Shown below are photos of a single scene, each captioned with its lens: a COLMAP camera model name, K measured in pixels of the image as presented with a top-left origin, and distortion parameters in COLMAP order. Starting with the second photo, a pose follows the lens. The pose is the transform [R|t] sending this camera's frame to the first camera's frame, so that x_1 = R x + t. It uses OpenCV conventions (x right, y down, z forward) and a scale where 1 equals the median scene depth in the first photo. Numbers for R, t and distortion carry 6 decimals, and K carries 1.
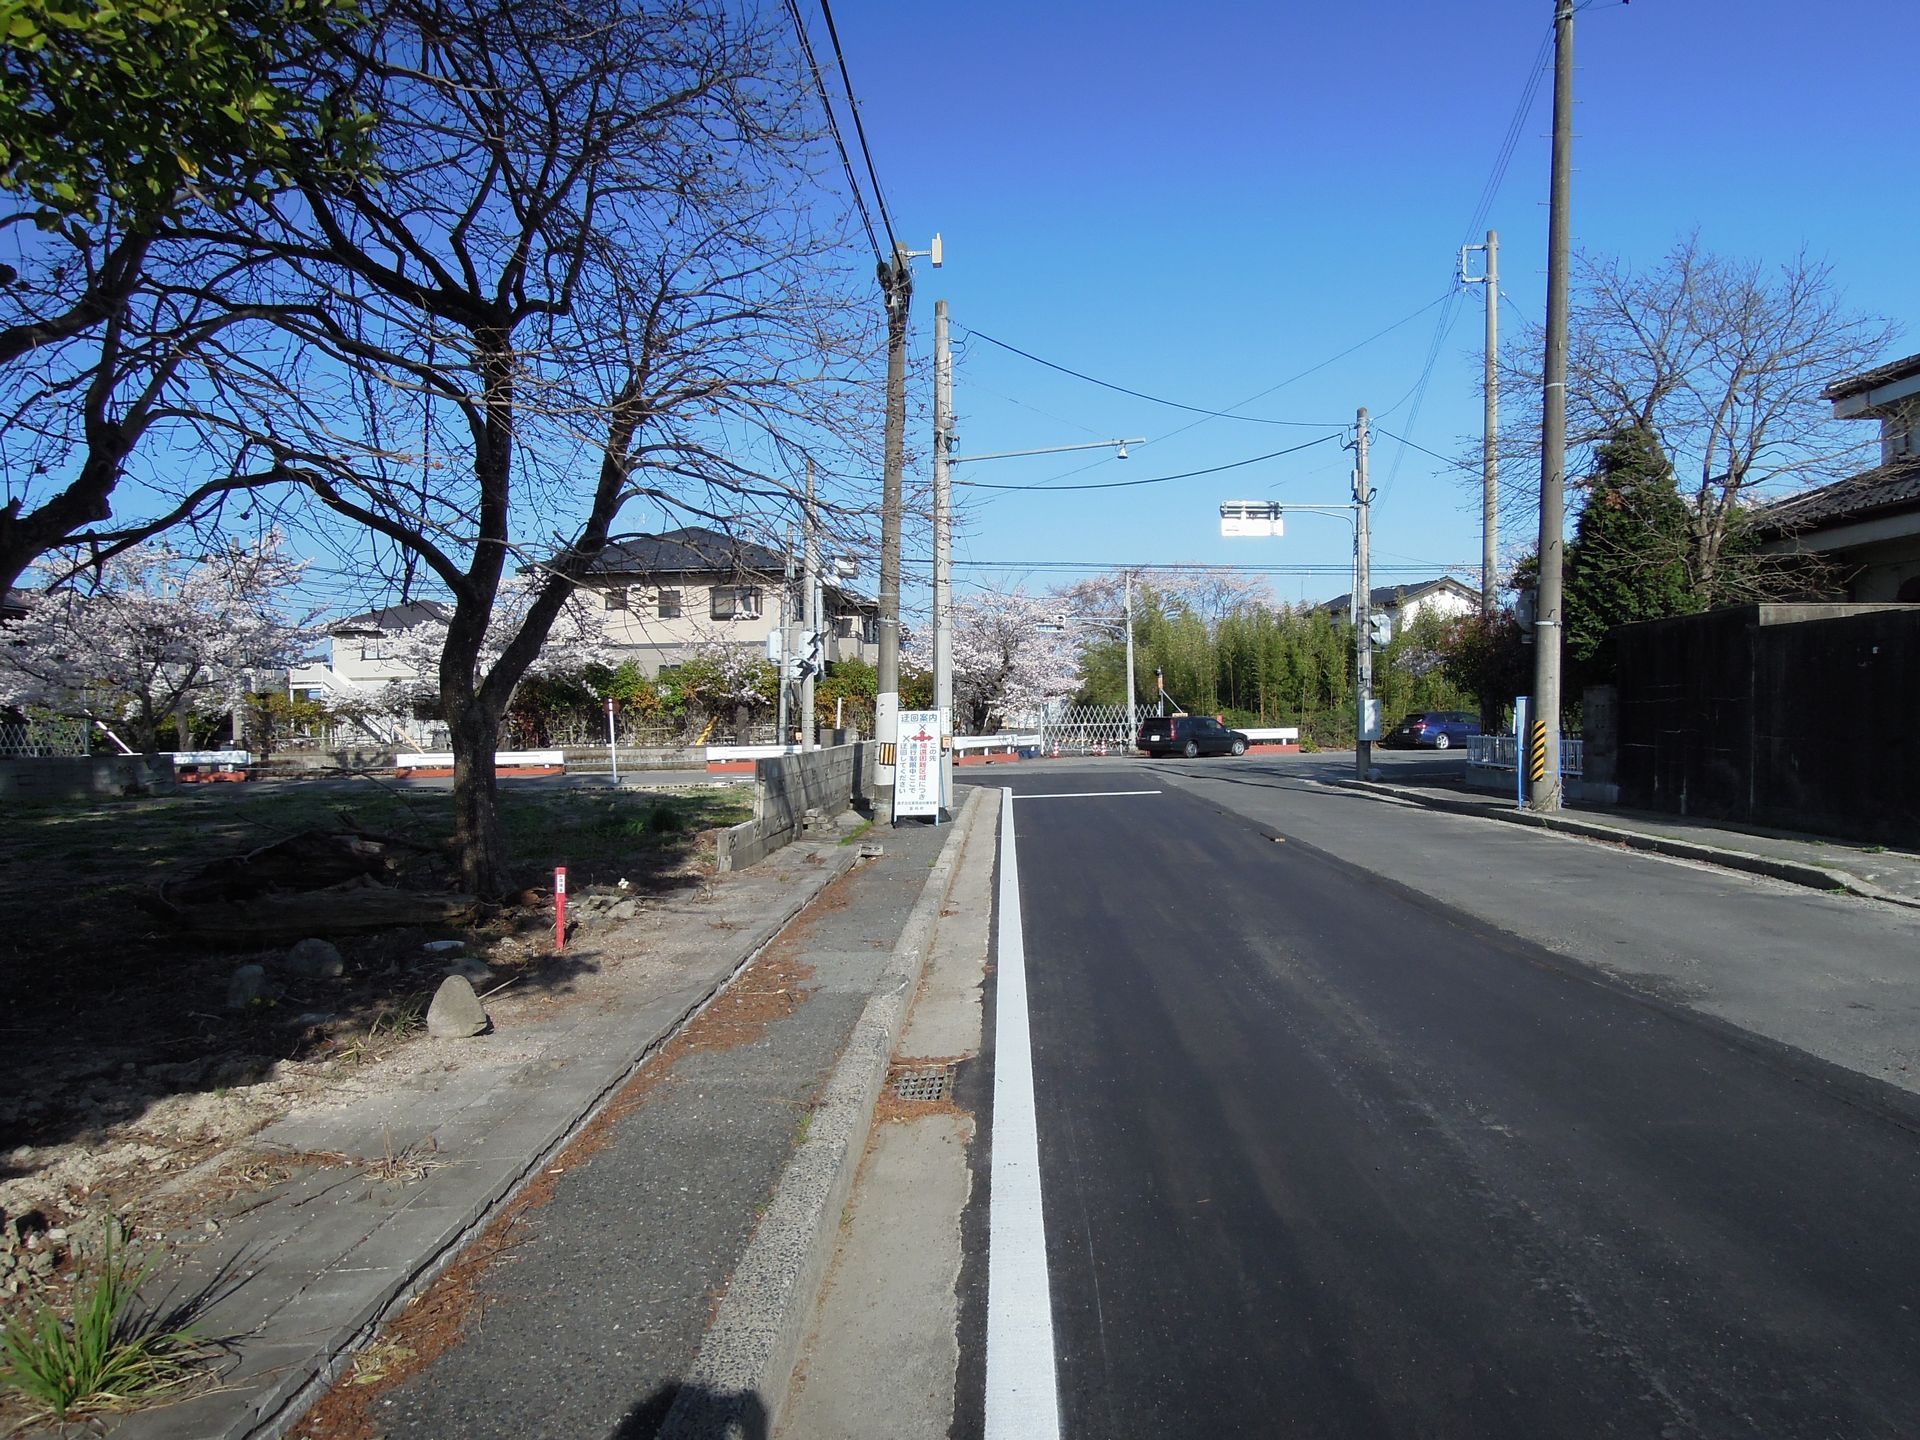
lens RADIAL K [[1402.2, 0, 960.0], [0, 1402.2, 720.0], [0, 0, 1]] dist [-0.004978, -0.004884]
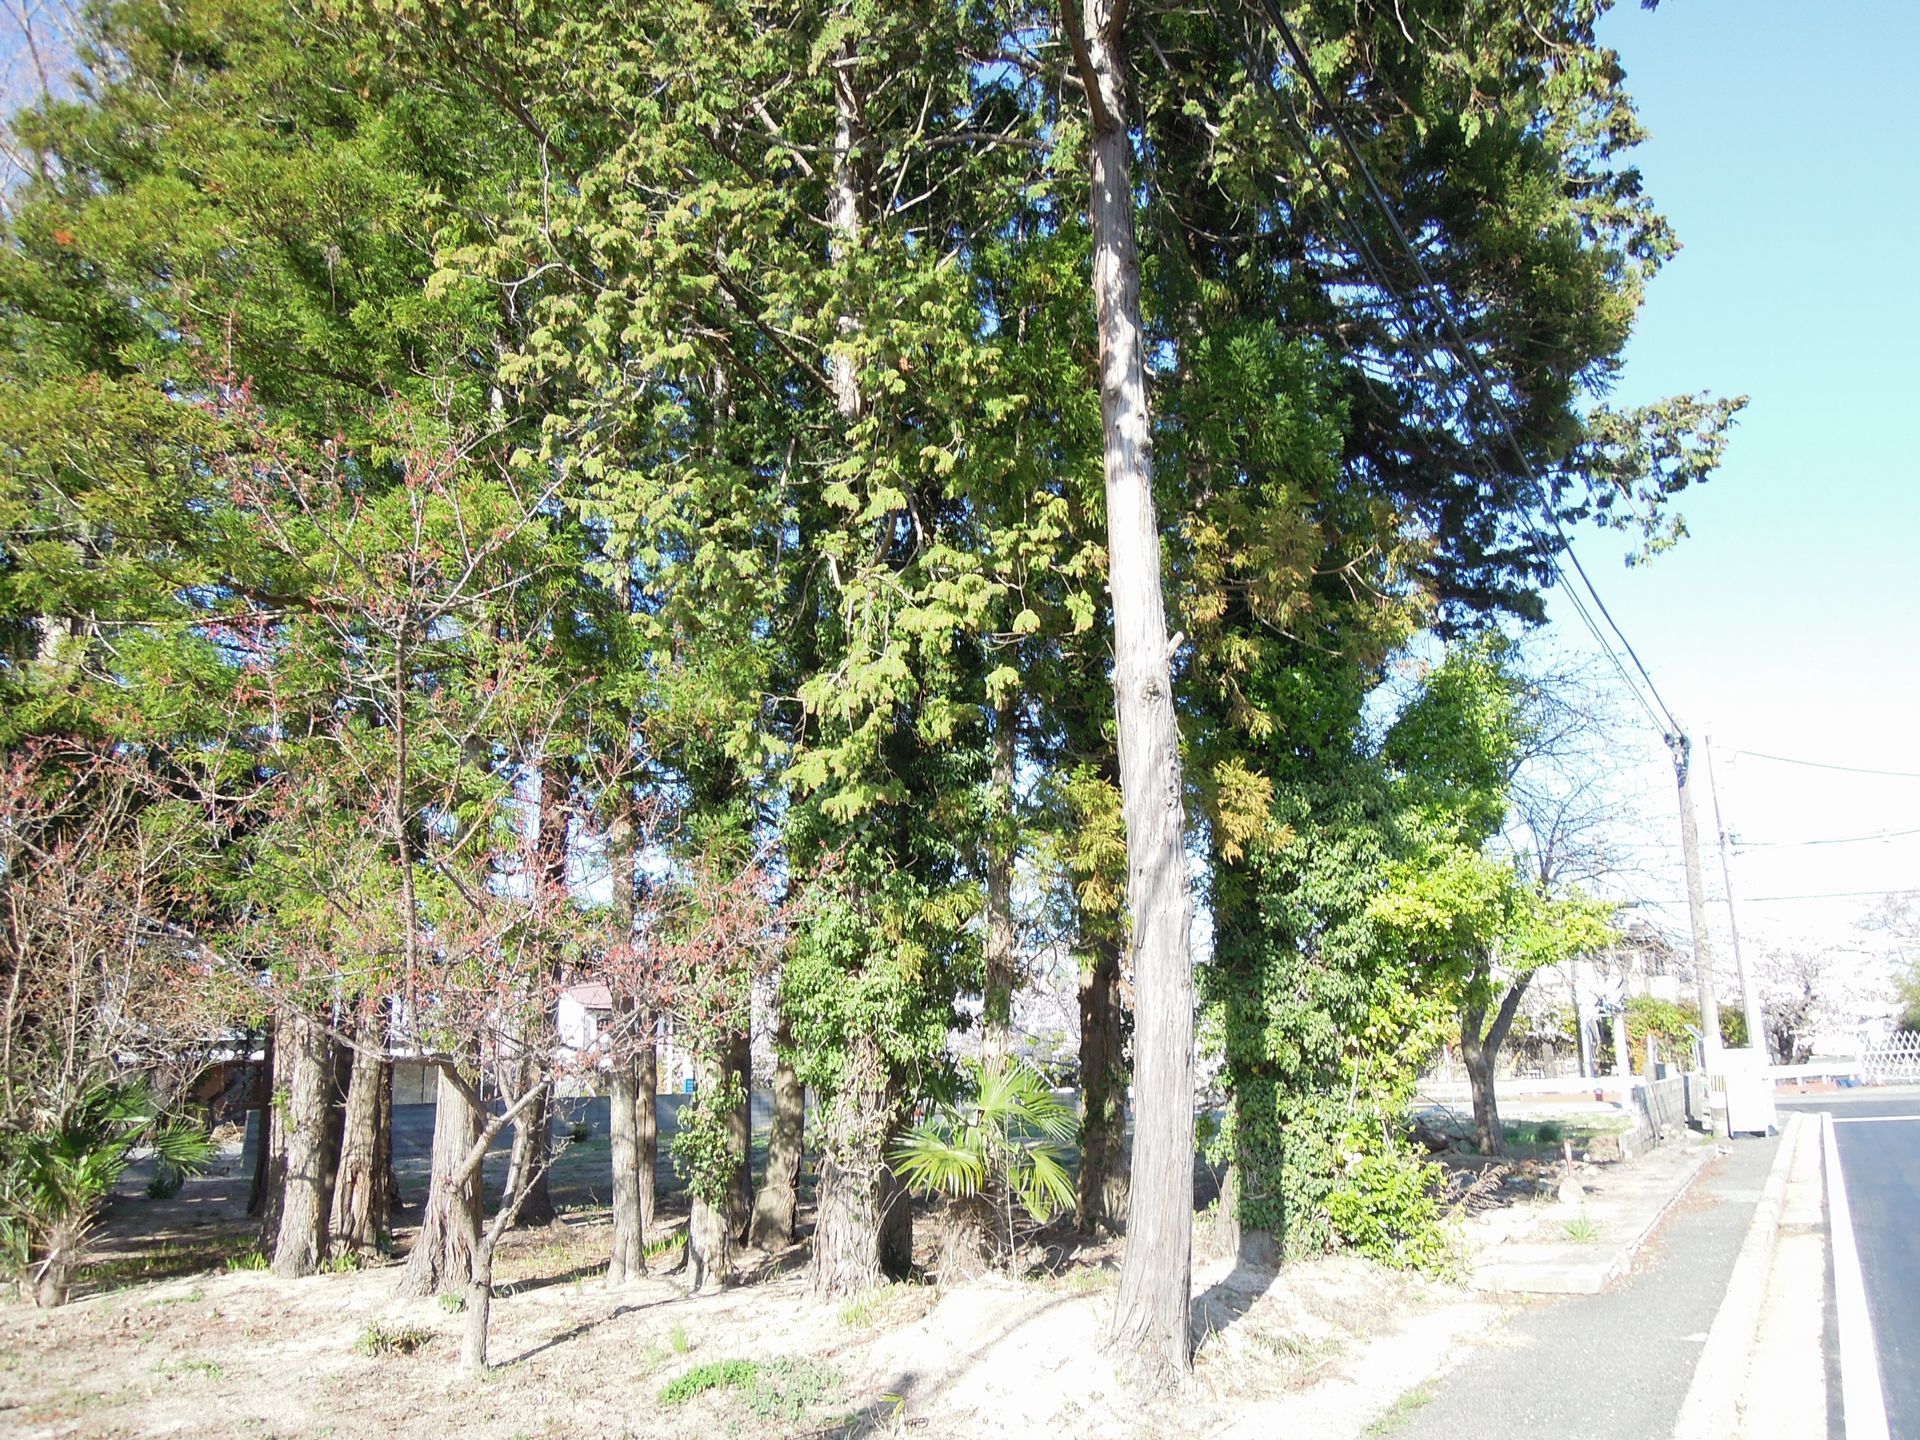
lens RADIAL K [[1402.2, 0, 960.0], [0, 1402.2, 720.0], [0, 0, 1]] dist [-0.004978, -0.004884]
pose [[0.874519, -0.128554, -0.467644, -0.009042], [0.016832, 0.971695, -0.235637, -0.006244], [0.484700, 0.198198, 0.851929, -0.336887]]
